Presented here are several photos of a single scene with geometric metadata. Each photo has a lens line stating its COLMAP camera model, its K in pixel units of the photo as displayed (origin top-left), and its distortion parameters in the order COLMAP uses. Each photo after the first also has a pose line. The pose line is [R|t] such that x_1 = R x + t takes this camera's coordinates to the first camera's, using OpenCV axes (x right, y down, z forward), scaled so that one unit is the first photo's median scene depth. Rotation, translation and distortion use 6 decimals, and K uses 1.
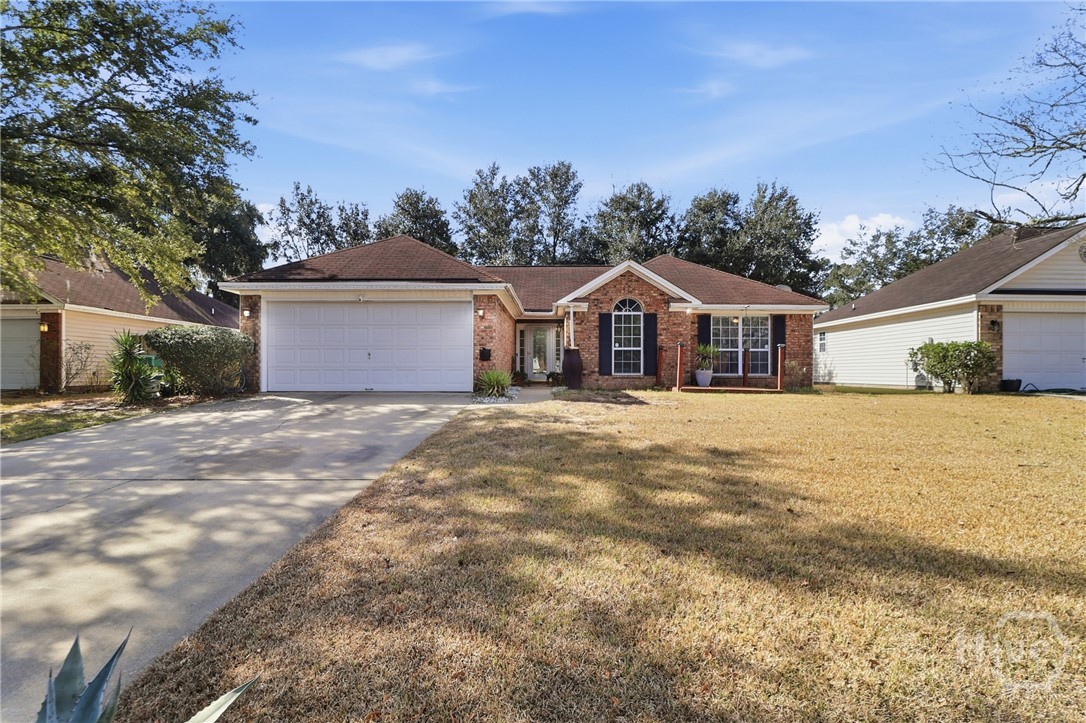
lens RADIAL K [[514.2, 0, 549.7], [0, 514.2, 362.5], [0, 0, 1]] dist [0.000441, -0.012736]
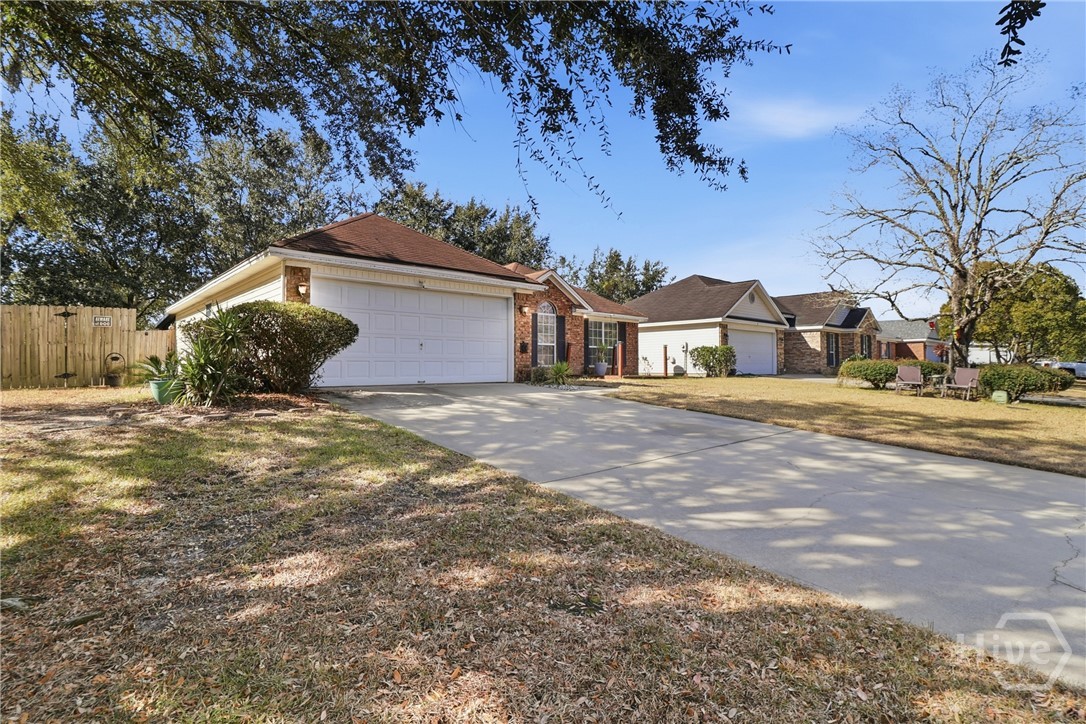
lens RADIAL K [[514.2, 0, 549.7], [0, 514.2, 363.0], [0, 0, 1]] dist [0.000441, -0.012736]
pose [[0.749323, 0.002018, 0.662201, -0.658365], [-0.012507, 0.999860, 0.011106, 0.003066], [-0.662086, -0.016605, 0.749244, 0.115250]]
